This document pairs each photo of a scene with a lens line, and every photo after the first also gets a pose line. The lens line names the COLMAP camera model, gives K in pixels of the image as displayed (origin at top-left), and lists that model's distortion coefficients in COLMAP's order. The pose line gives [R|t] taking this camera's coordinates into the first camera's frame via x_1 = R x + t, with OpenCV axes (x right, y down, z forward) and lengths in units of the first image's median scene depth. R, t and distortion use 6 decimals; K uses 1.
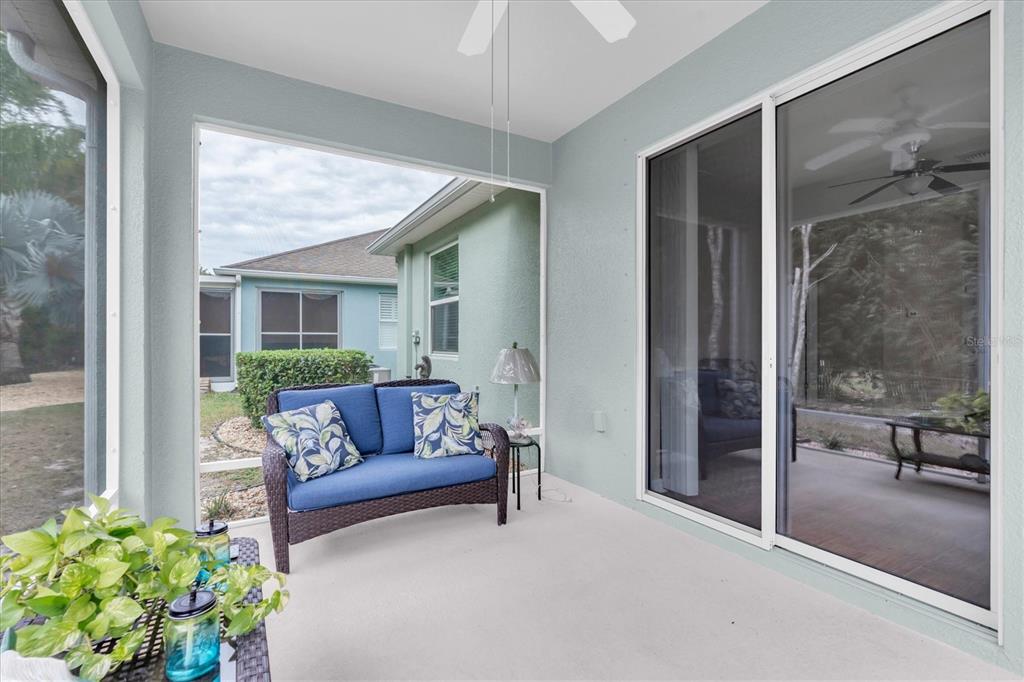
lens RADIAL K [[471.6, 0, 512.0], [0, 471.6, 341.0], [0, 0, 1]] dist [-0.000581, 0.000067]
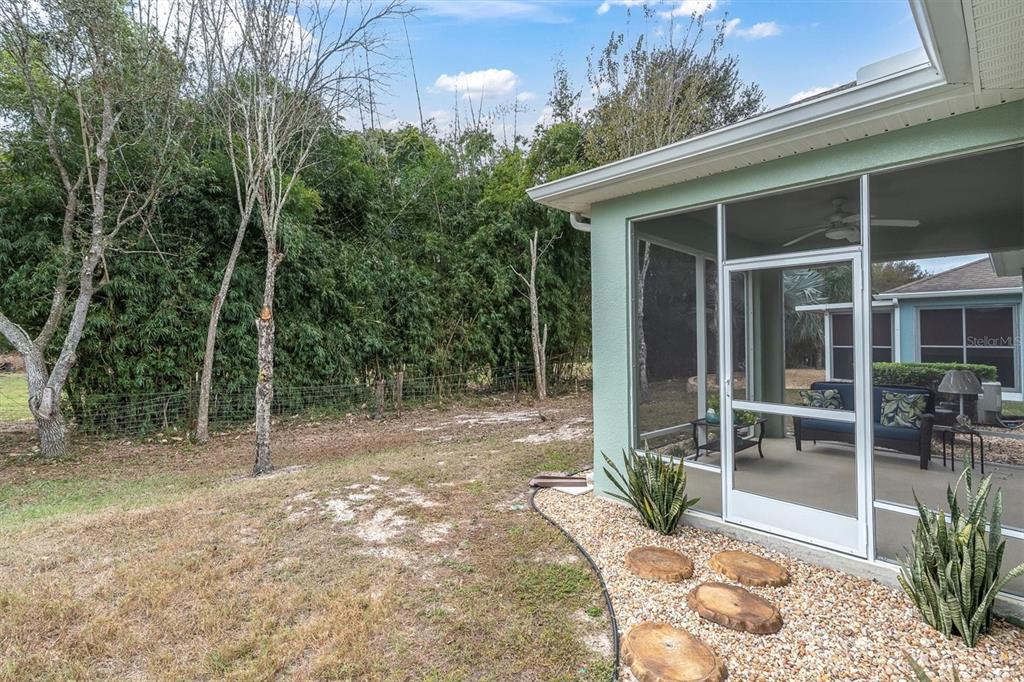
lens RADIAL K [[471.6, 0, 512.0], [0, 471.6, 341.0], [0, 0, 1]] dist [-0.000581, 0.000067]
pose [[0.248186, -0.001849, -0.968711, 1.256925], [-0.007046, 0.999968, -0.003714, -0.072204], [0.968687, 0.007747, 0.248165, -0.909283]]
